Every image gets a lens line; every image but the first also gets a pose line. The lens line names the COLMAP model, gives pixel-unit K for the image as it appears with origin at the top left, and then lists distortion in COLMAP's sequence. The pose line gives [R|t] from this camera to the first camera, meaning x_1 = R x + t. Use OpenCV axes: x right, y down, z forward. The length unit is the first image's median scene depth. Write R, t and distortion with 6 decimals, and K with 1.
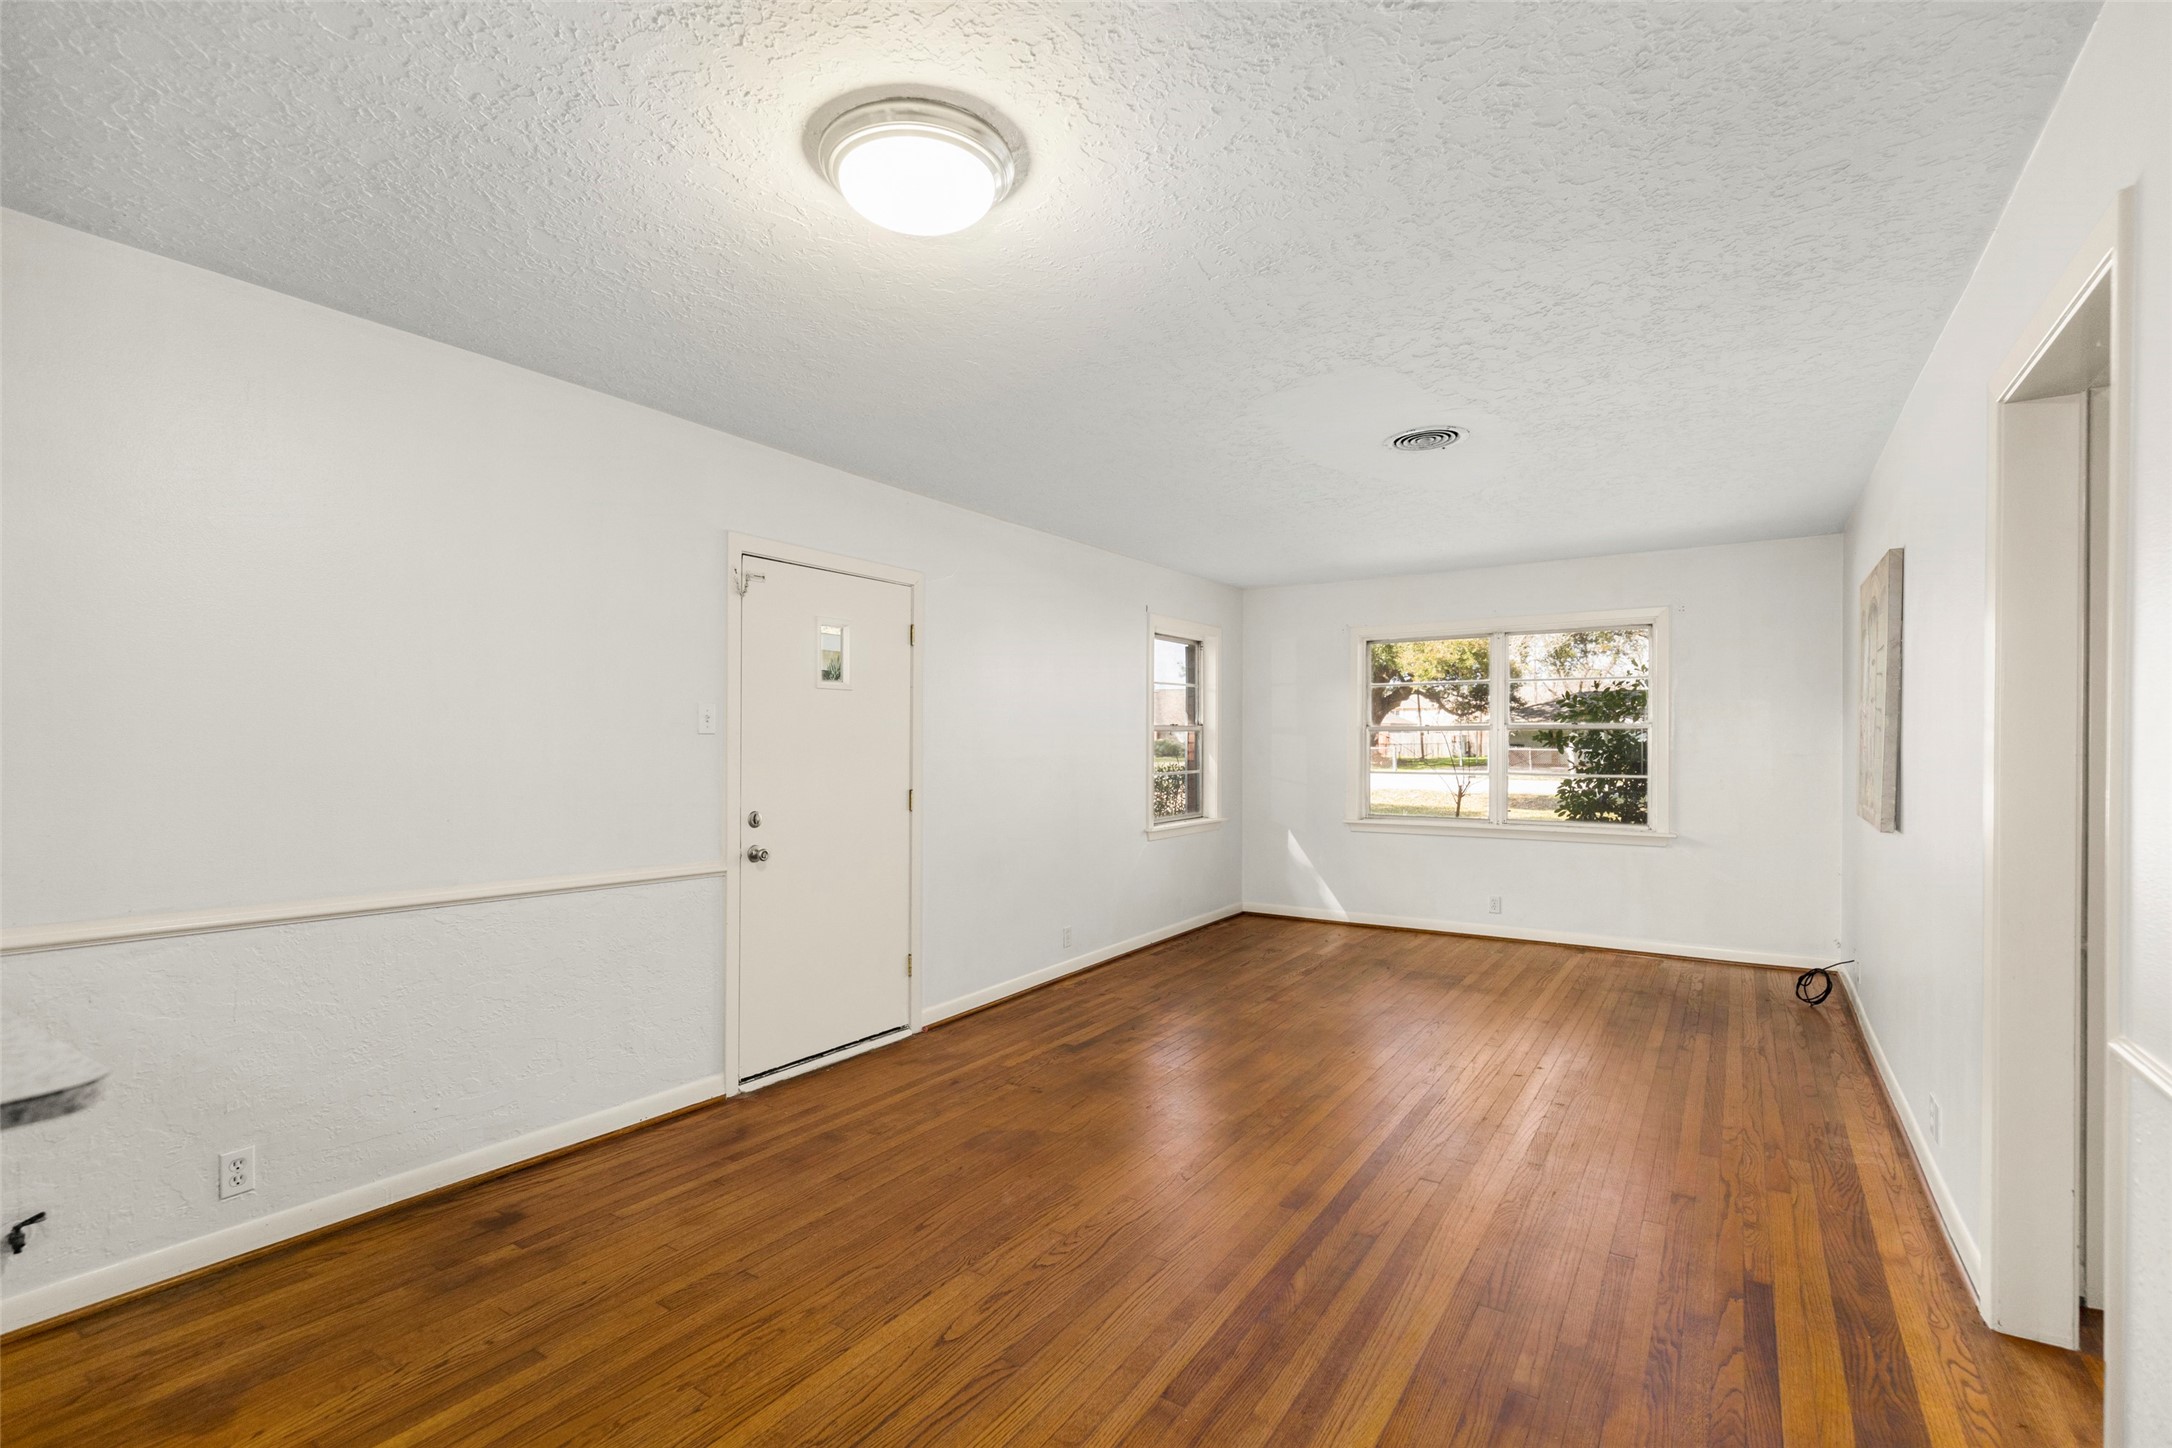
lens RADIAL K [[999.8, 0, 1086.0], [0, 999.8, 724.0], [0, 0, 1]] dist [0.010704, -0.000587]
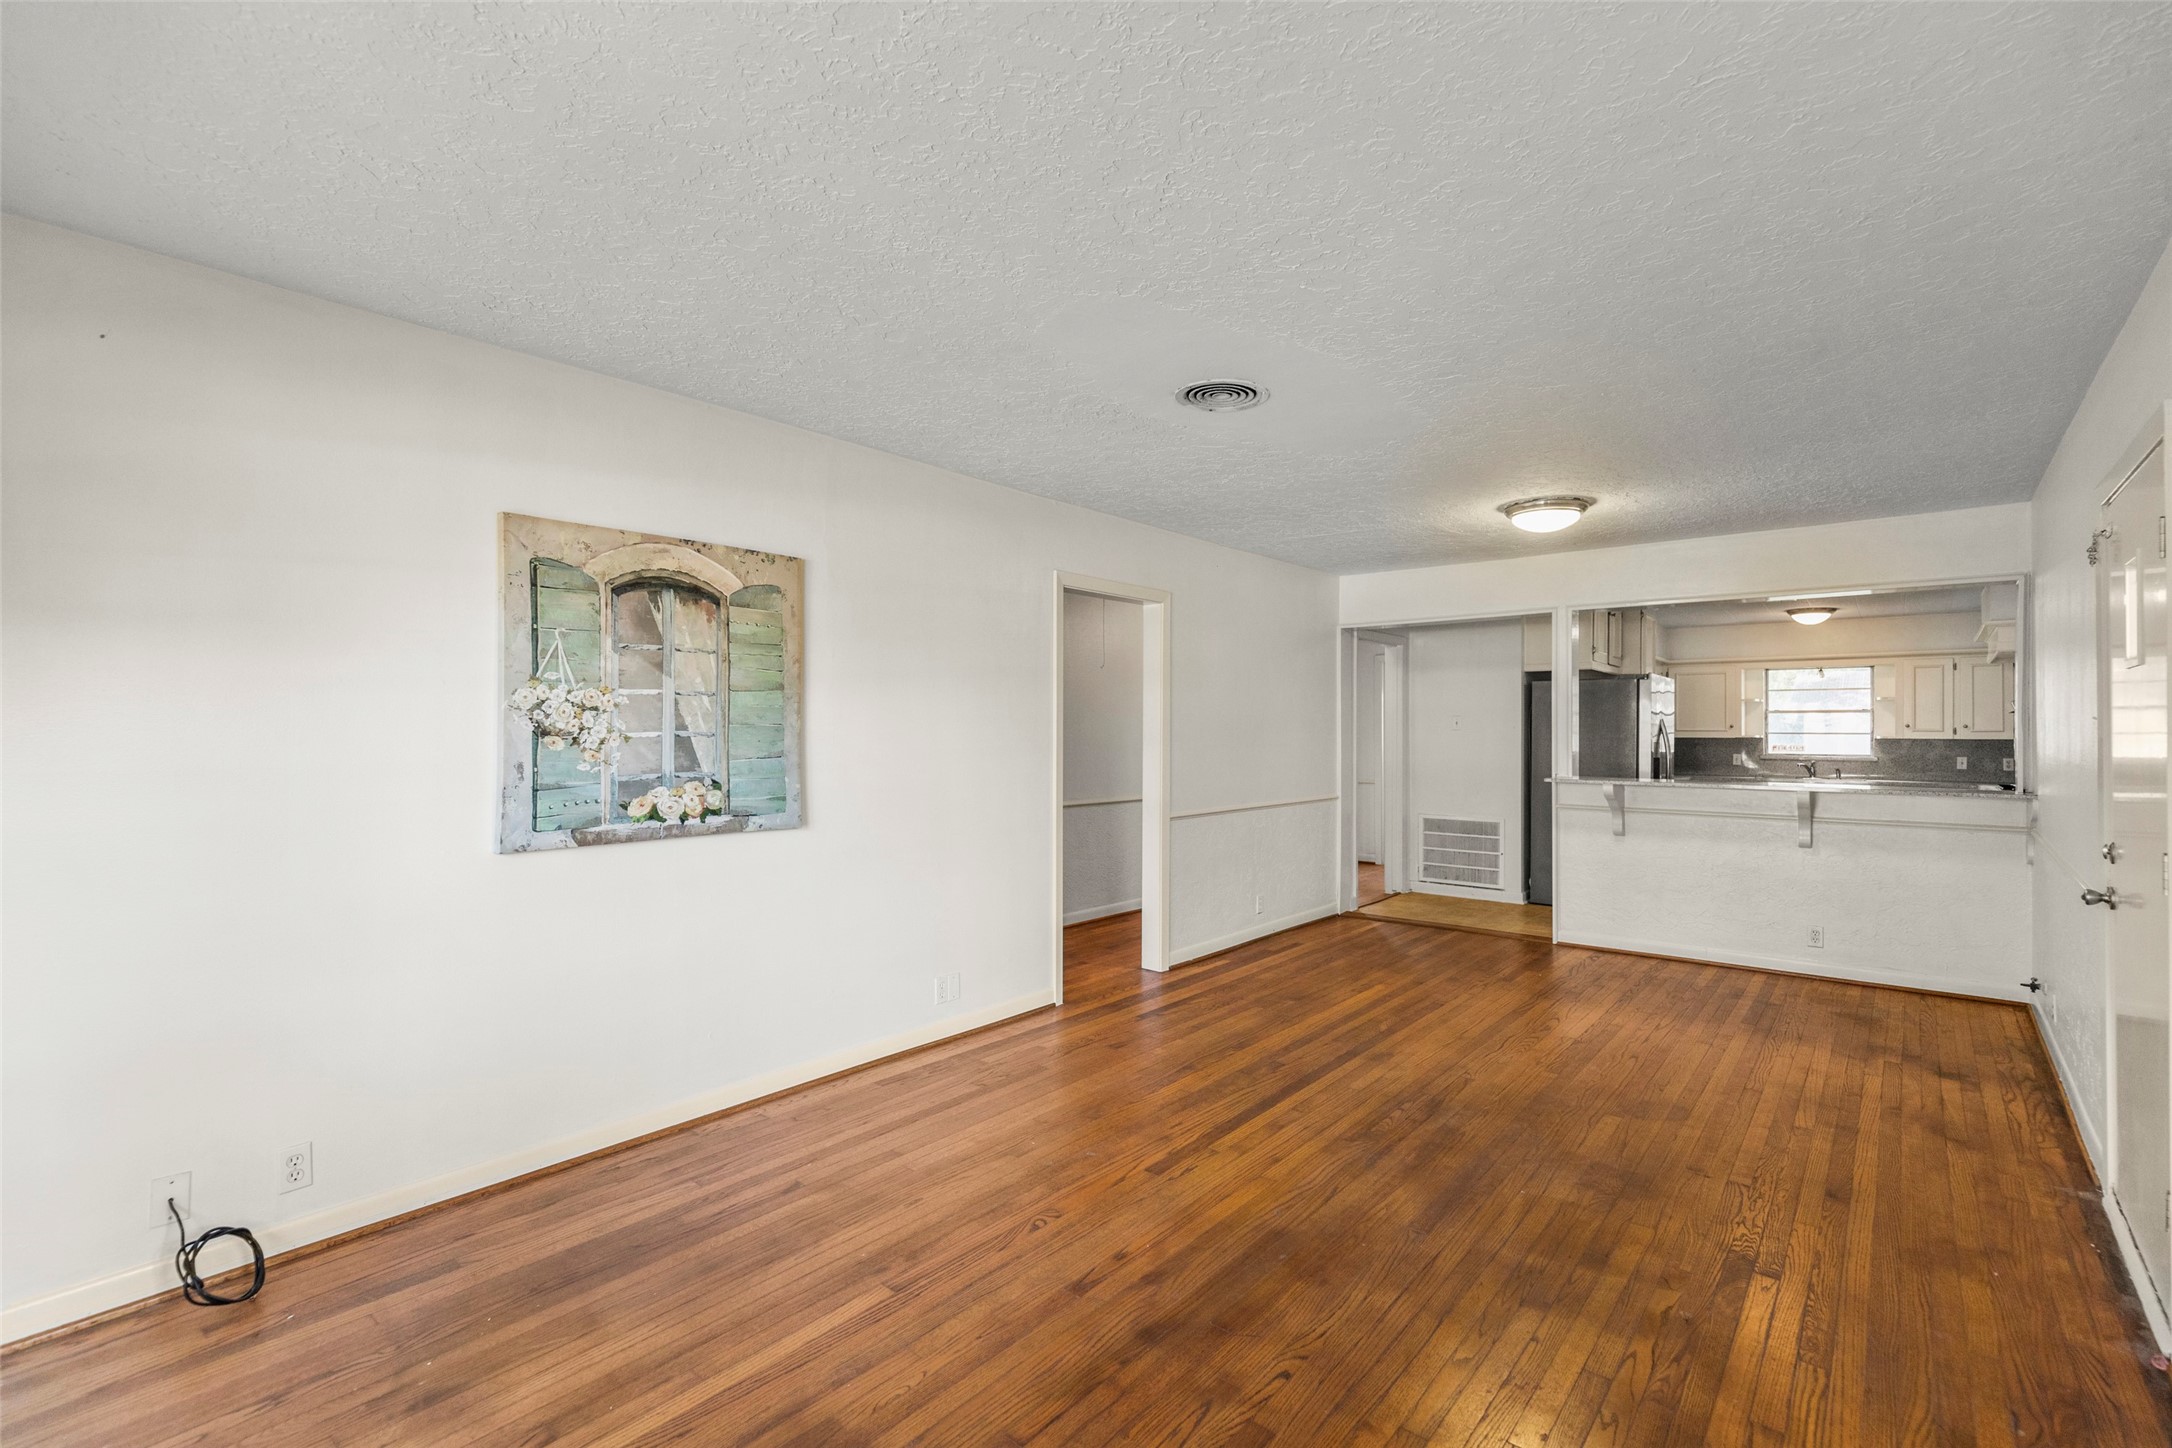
lens RADIAL K [[999.8, 0, 1086.0], [0, 999.8, 724.0], [0, 0, 1]] dist [0.010704, -0.000587]
pose [[-0.993995, -0.002626, 0.109396, 0.398905], [-0.004866, 0.999784, -0.020214, 0.020805], [-0.109319, -0.020625, -0.993793, 2.085229]]
